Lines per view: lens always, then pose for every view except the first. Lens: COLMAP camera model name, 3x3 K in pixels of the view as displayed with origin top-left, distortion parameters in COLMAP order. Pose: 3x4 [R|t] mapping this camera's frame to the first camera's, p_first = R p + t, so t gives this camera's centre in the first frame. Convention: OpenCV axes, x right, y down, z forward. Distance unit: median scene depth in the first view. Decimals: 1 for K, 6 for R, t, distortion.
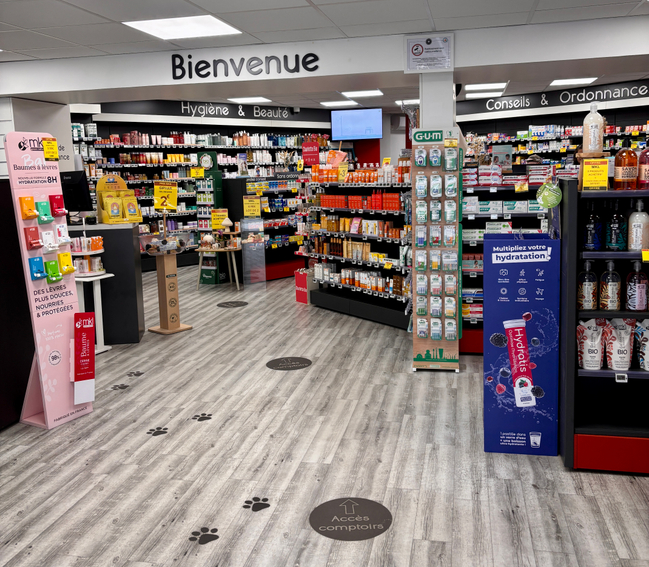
lens RADIAL K [[666.8, 0, 323.6], [0, 666.8, 283.3], [0, 0, 1]] dist [0.084708, 0.000000]
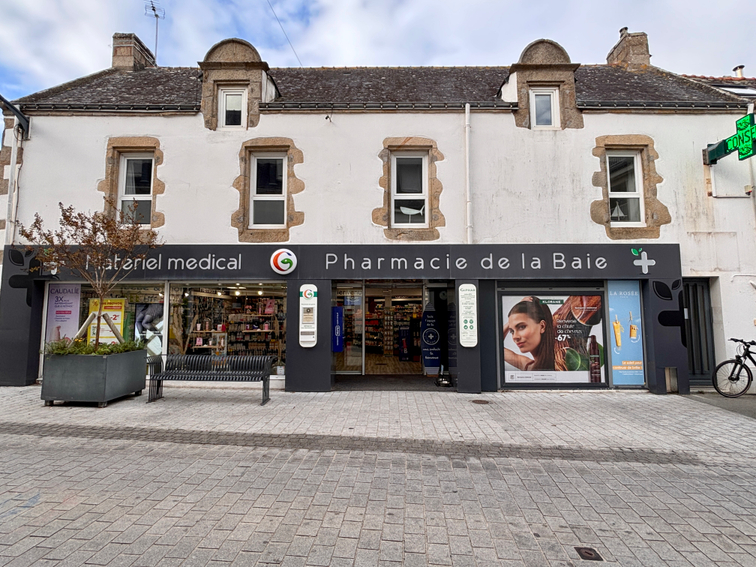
lens RADIAL K [[374.3, 0, 377.6], [0, 374.3, 283.9], [0, 0, 1]] dist [-0.000151, -0.000001]
pose [[0.979085, 0.052343, 0.196605, -0.271497], [-0.000099, 0.966461, -0.256812, 0.184930], [-0.203453, 0.251421, 0.946253, -0.962758]]
